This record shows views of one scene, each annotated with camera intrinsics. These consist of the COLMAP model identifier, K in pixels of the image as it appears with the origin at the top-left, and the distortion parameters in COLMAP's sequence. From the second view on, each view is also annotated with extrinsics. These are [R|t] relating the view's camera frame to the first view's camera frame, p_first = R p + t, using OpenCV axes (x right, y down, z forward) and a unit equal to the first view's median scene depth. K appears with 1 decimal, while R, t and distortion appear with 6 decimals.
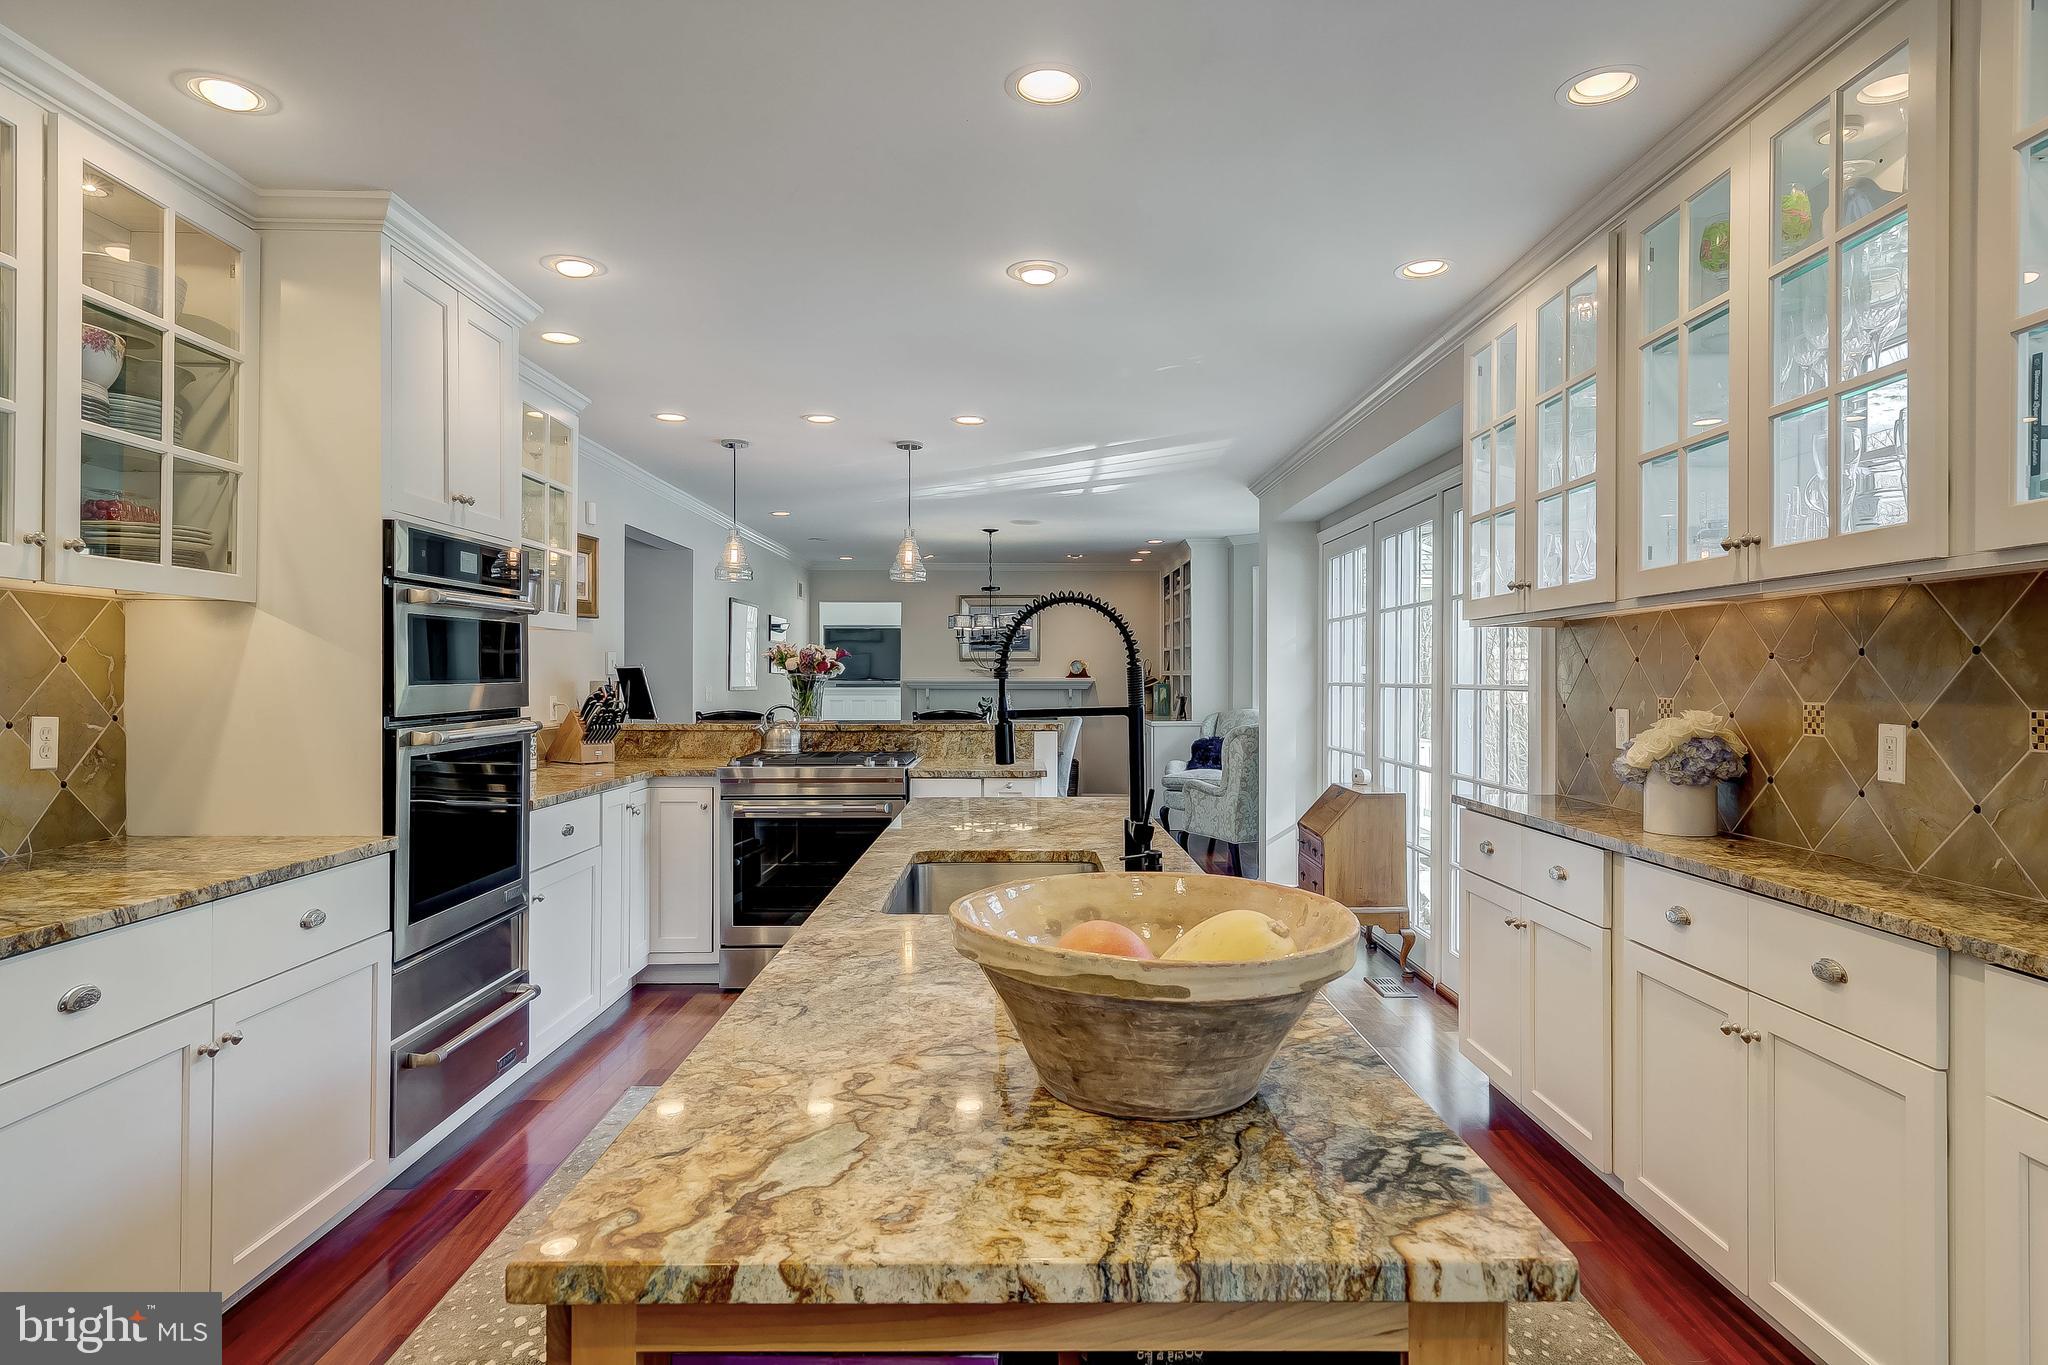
lens RADIAL K [[1153.4, 0, 1024.0], [0, 1153.4, 682.5], [0, 0, 1]] dist [0.006954, 0.000206]
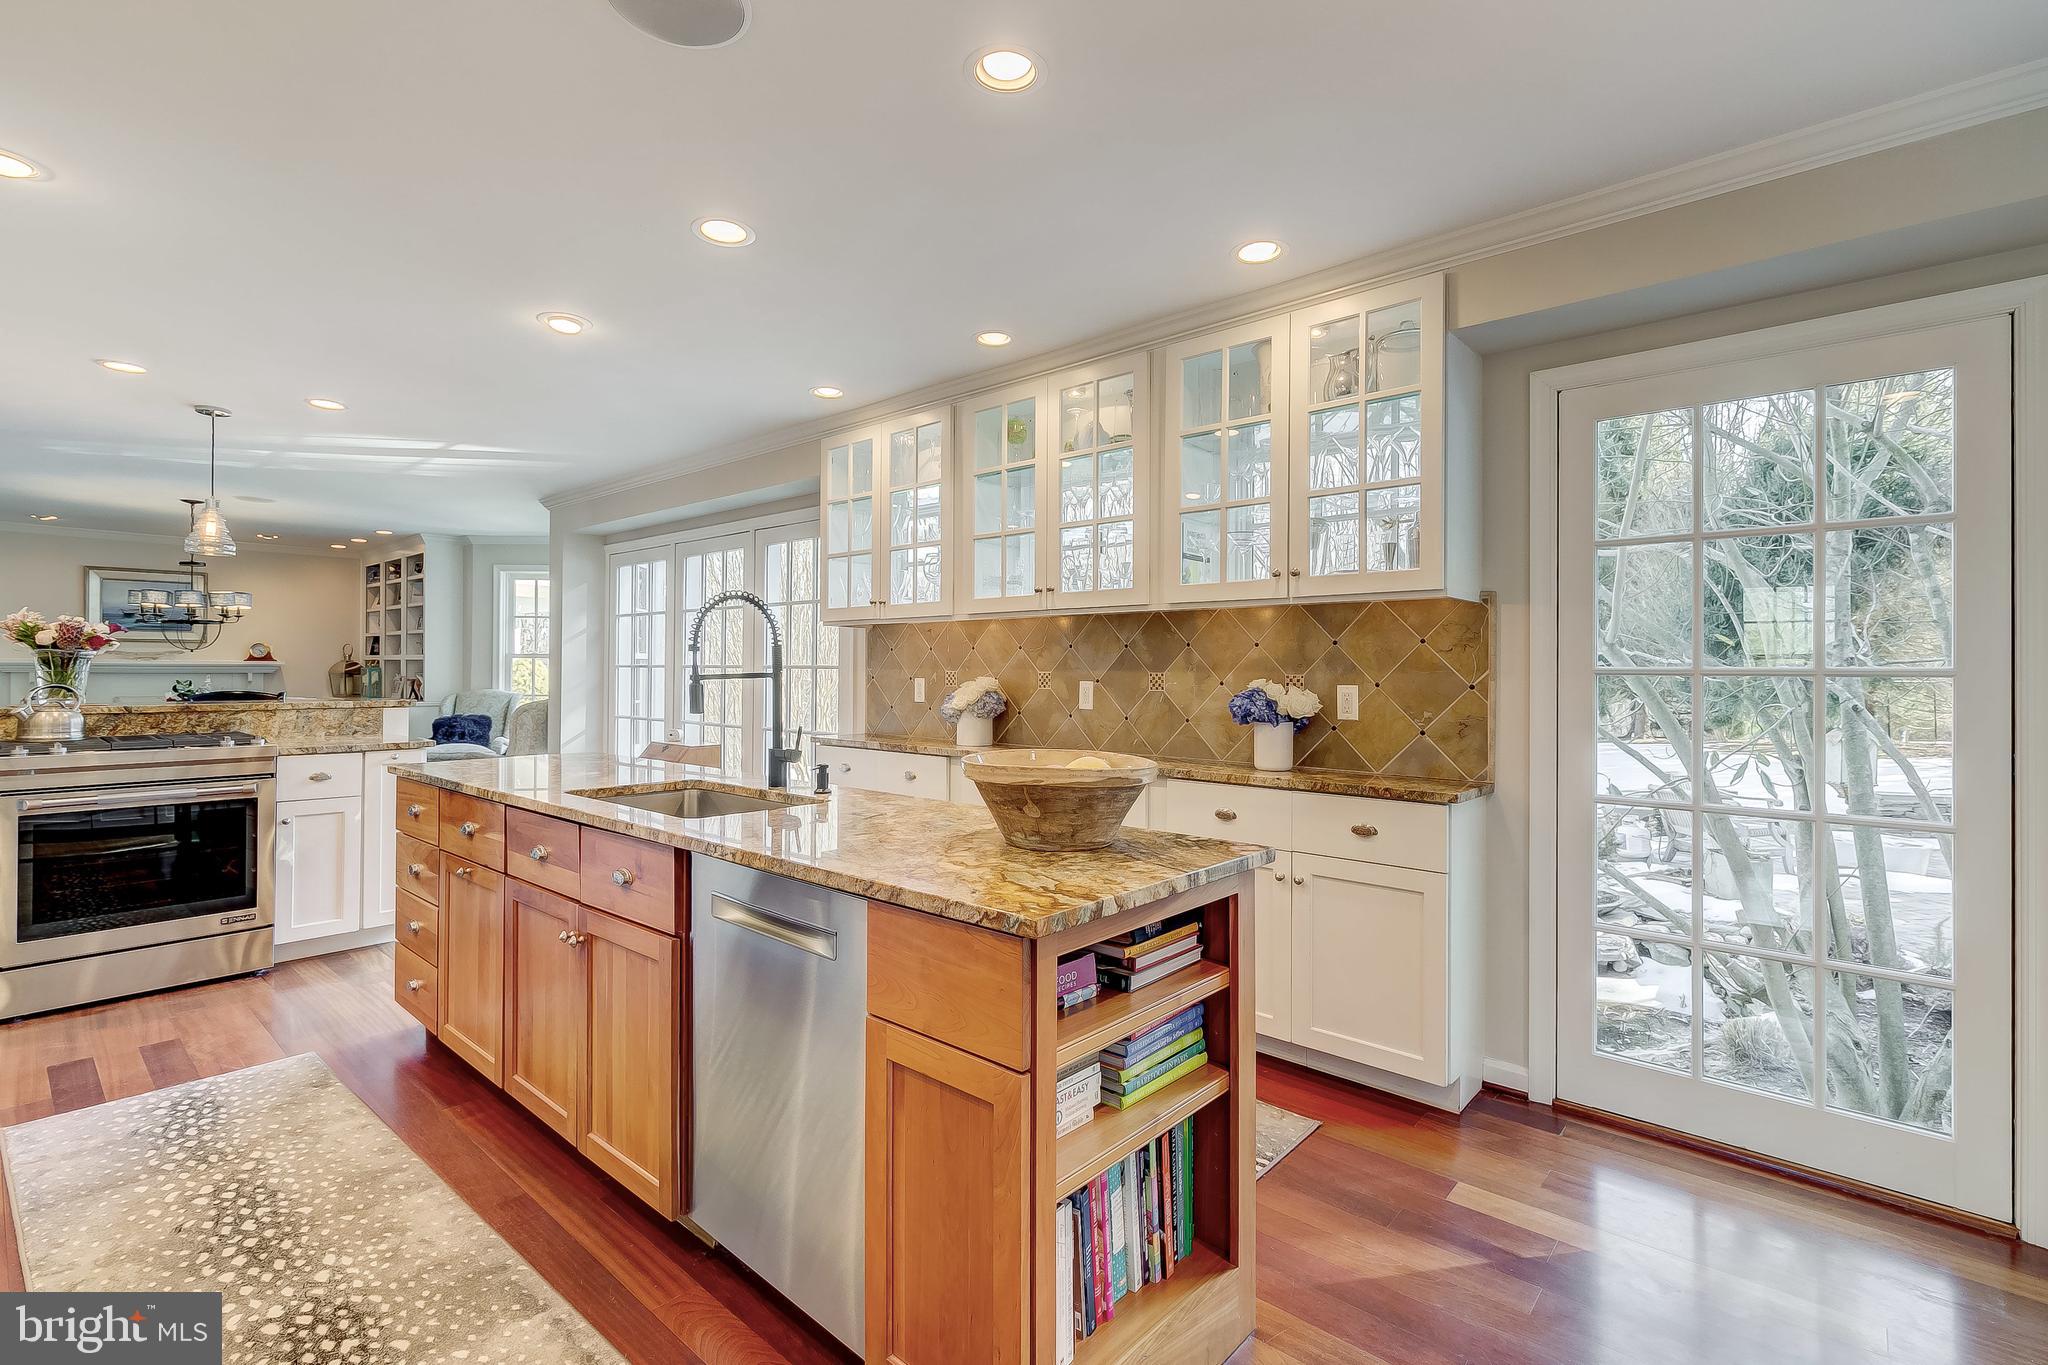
lens RADIAL K [[932.9, 0, 1025.8], [0, 932.9, 666.6], [0, 0, 1]] dist [0.001869, 0.000154]
pose [[0.663402, 0.006274, 0.748237, -0.464966], [-0.002111, 0.999977, -0.006514, 0.016835], [-0.748260, 0.002742, 0.663400, -0.024996]]
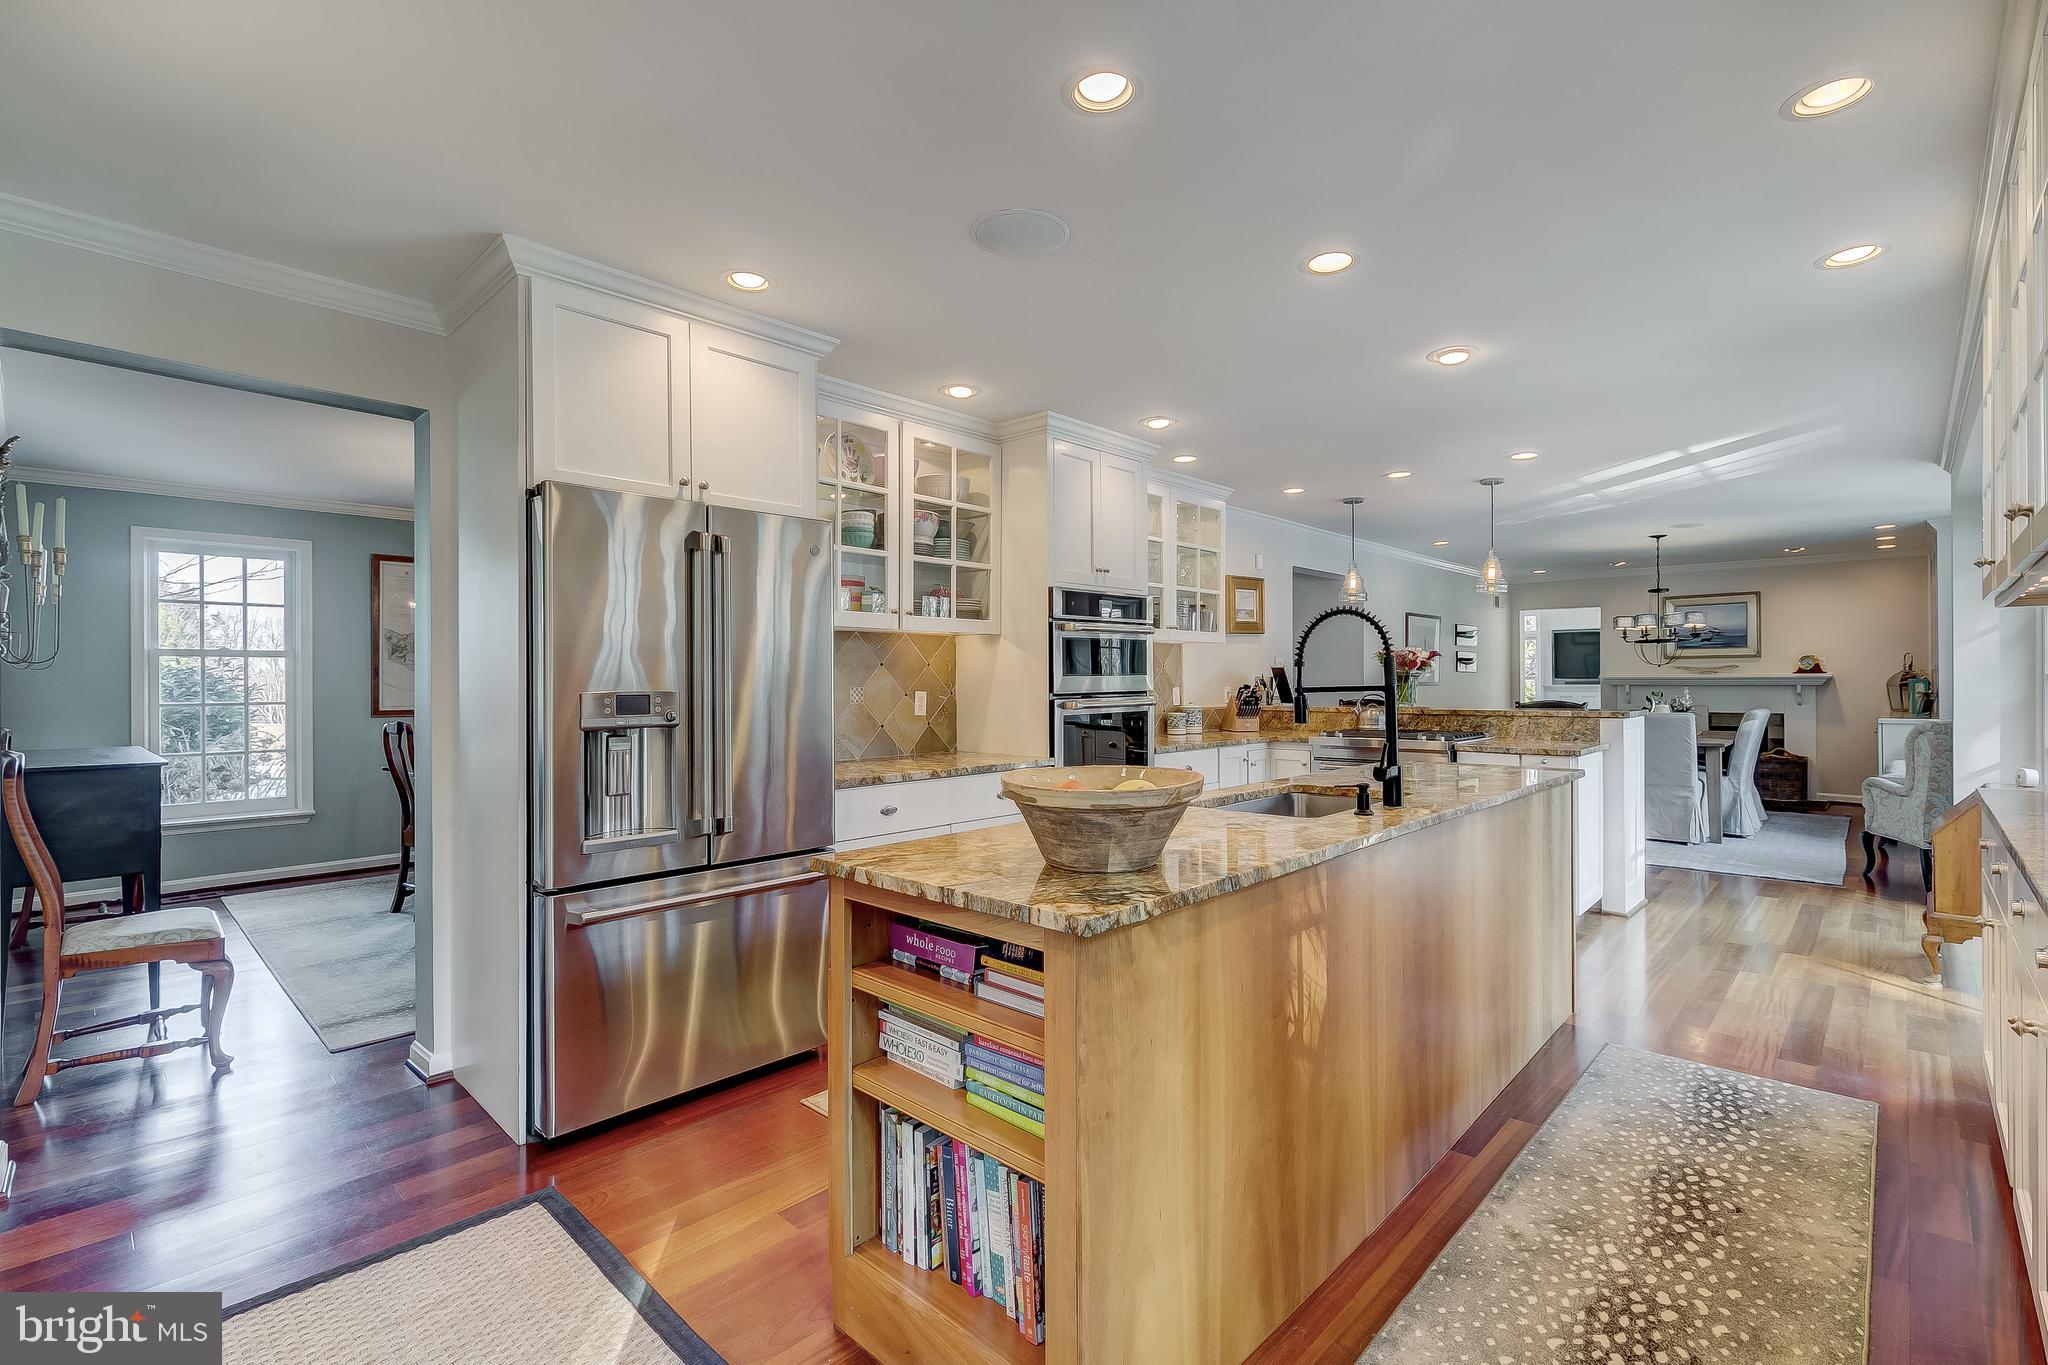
lens RADIAL K [[919.8, 0, 1024.0], [0, 919.8, 682.5], [0, 0, 1]] dist [0.006379, 0.000349]
pose [[0.722208, -0.002735, -0.691671, 0.437433], [0.002039, 0.999996, -0.001825, 0.014961], [0.691673, -0.000092, 0.722210, -0.092943]]
